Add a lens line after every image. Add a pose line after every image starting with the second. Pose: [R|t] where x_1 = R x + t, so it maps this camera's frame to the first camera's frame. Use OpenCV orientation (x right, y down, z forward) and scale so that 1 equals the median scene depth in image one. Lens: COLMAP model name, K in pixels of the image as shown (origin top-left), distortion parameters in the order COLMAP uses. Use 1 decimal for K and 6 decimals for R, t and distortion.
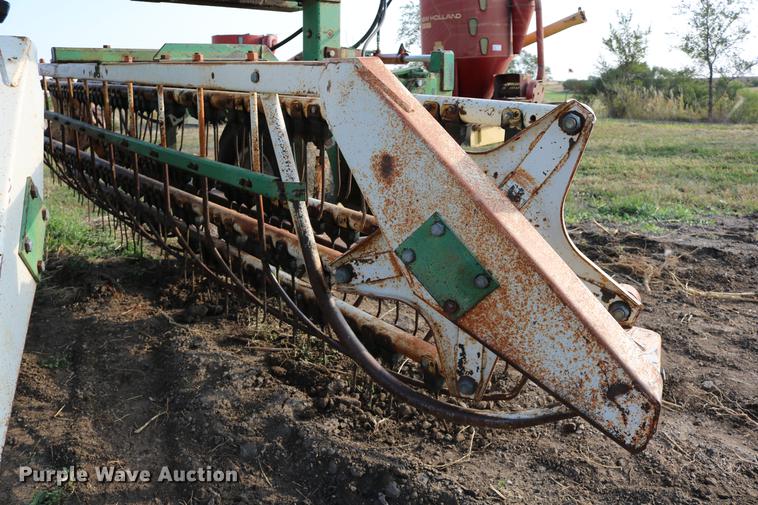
lens RADIAL K [[622.9, 0, 380.3], [0, 622.9, 254.4], [0, 0, 1]] dist [-0.154937, 0.123268]
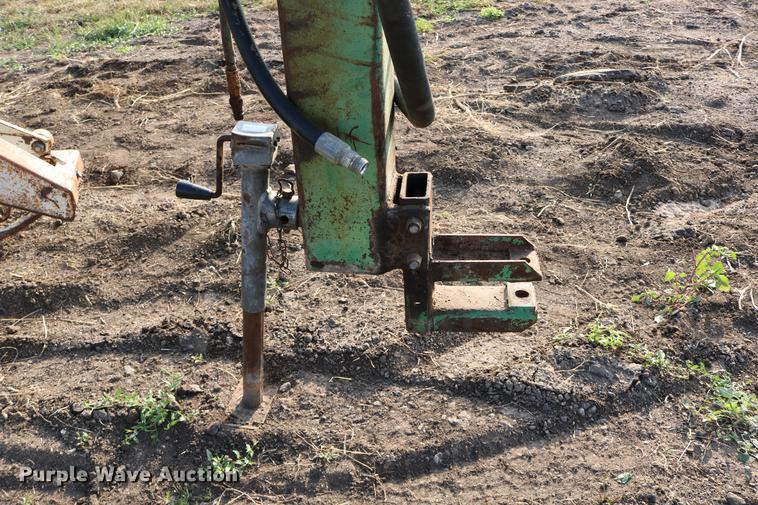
lens RADIAL K [[622.9, 0, 373.8], [0, 622.9, 254.9], [0, 0, 1]] dist [-0.154937, 0.123268]
pose [[0.750985, -0.395831, 0.528526, 0.055416], [0.211195, 0.902350, 0.375713, -0.036262], [-0.625635, -0.170533, 0.761249, -0.512268]]
